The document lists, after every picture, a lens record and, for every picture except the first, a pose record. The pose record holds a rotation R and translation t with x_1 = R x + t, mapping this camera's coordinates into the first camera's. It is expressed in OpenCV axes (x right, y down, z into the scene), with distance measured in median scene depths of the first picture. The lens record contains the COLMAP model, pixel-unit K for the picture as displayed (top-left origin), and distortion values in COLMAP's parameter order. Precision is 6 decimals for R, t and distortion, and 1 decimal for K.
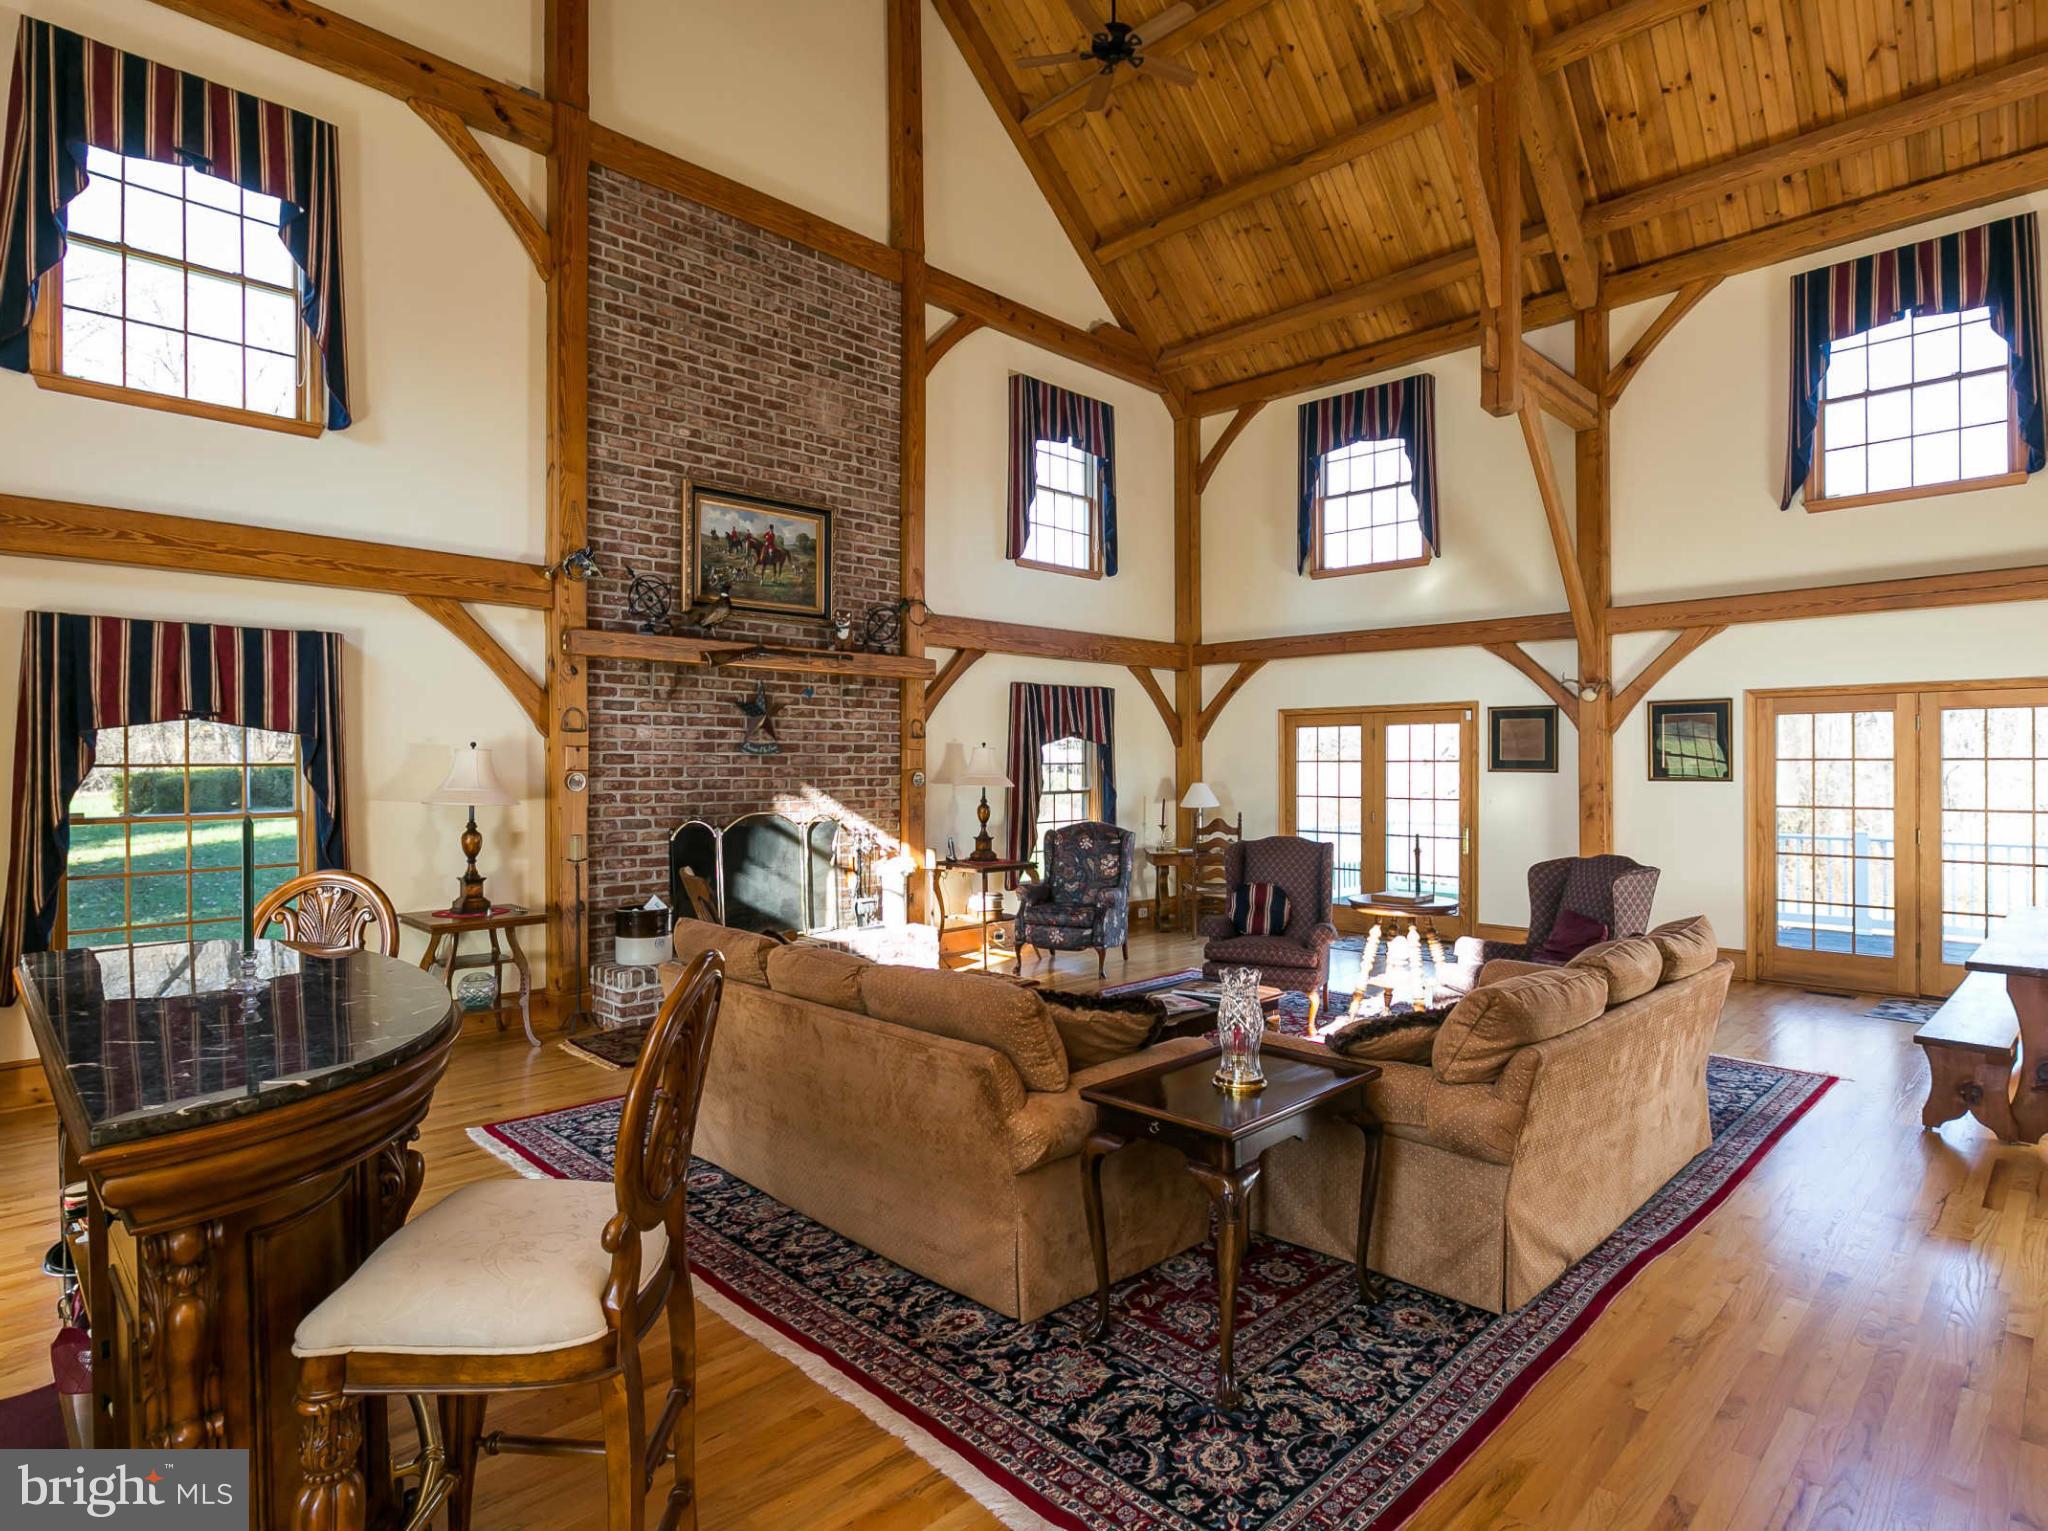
lens RADIAL K [[1090.1, 0, 1009.5], [0, 1090.1, 772.8], [0, 0, 1]] dist [-0.025354, -0.002401]
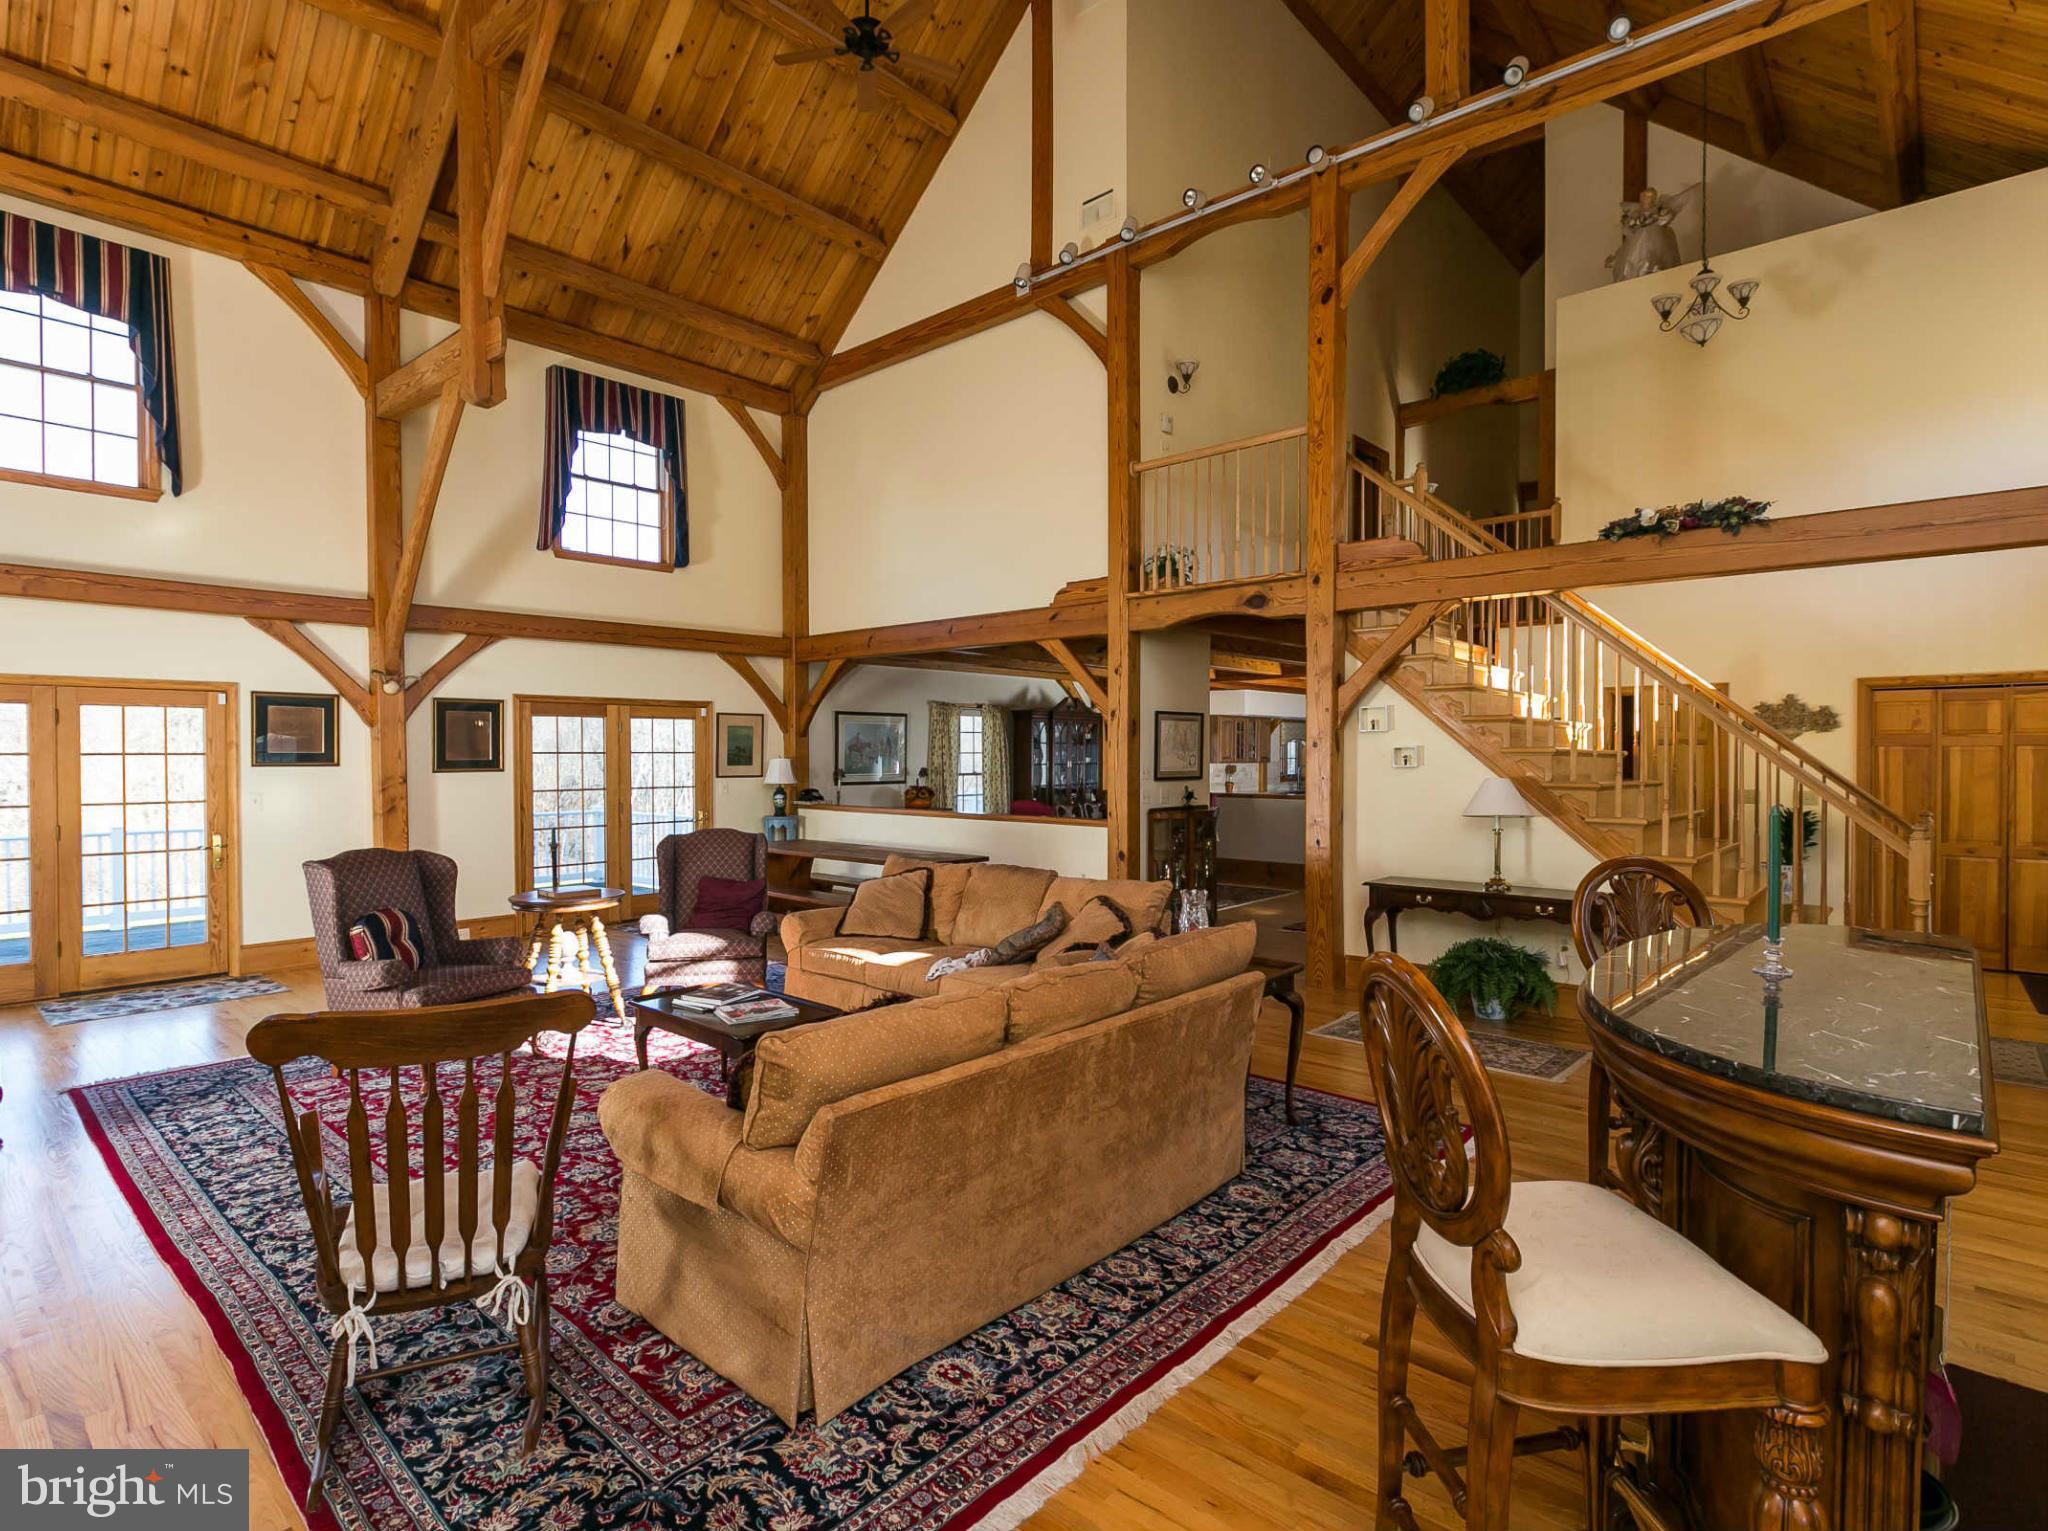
lens RADIAL K [[1032.9, 0, 1011.0], [0, 1032.9, 745.6], [0, 0, 1]] dist [0.020030, 0.000792]
pose [[-0.056215, 0.009090, 0.998377, -0.621370], [0.011436, 0.999899, -0.008460, -0.005460], [-0.998353, 0.010942, -0.056313, 0.665886]]
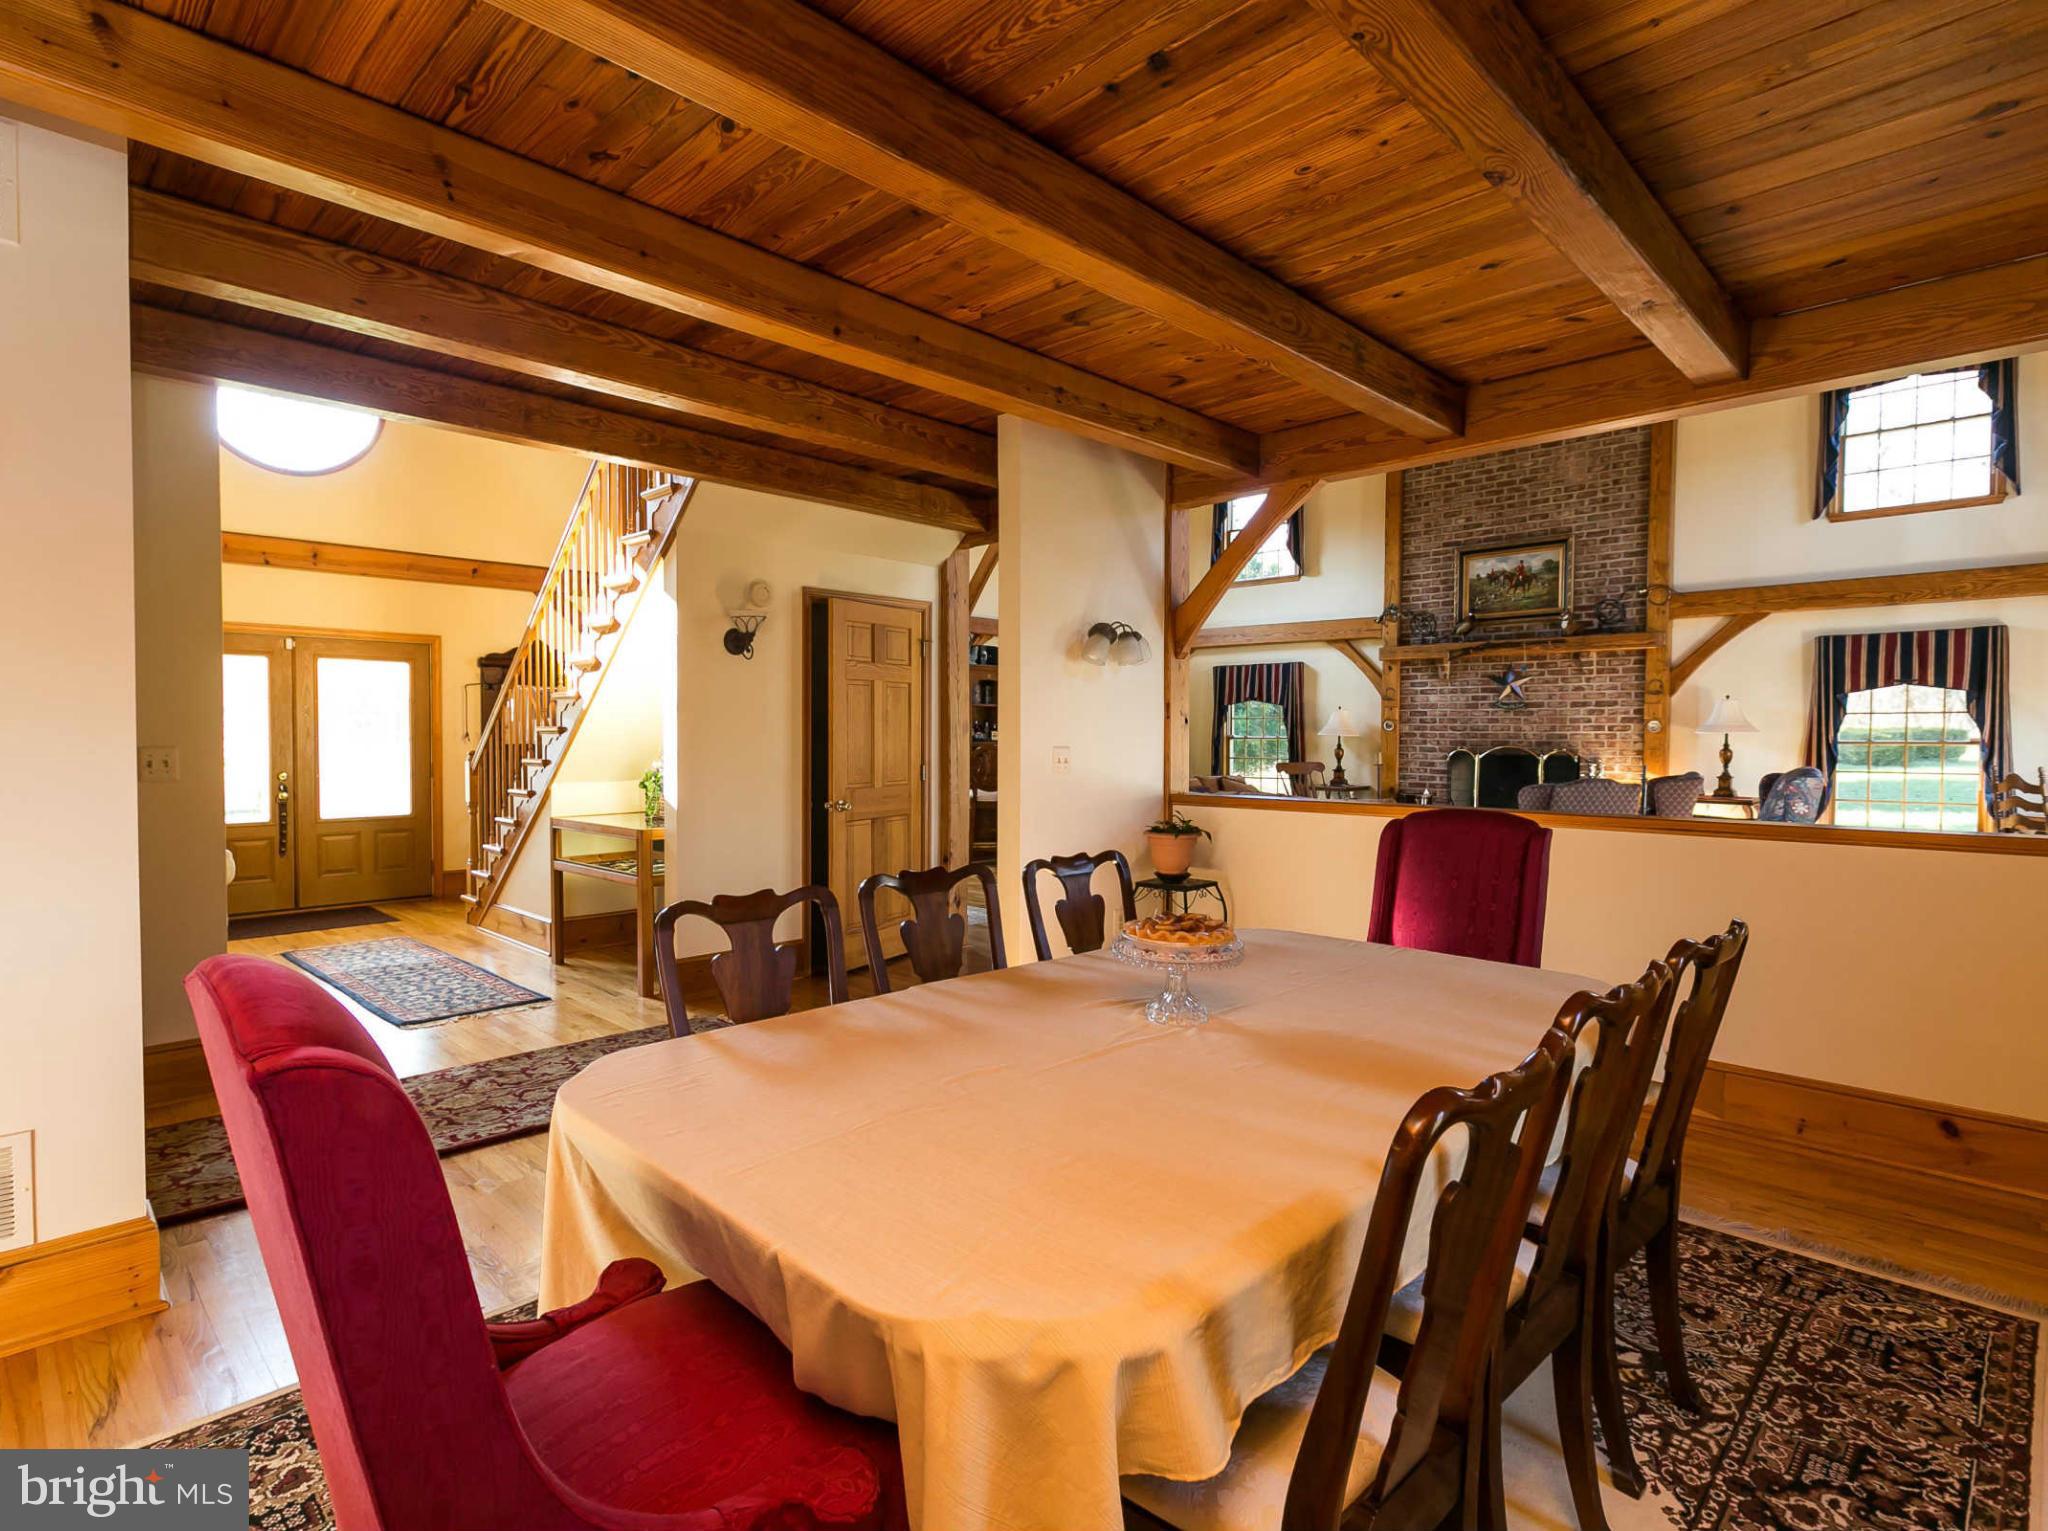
lens RADIAL K [[1032.9, 0, 1020.0], [0, 1032.9, 764.6], [0, 0, 1]] dist [0.020030, 0.000792]
pose [[0.023054, 0.034375, -0.999143, 1.205003], [-0.011040, 0.999356, 0.034128, 0.018389], [0.999673, 0.010244, 0.023419, 0.248093]]
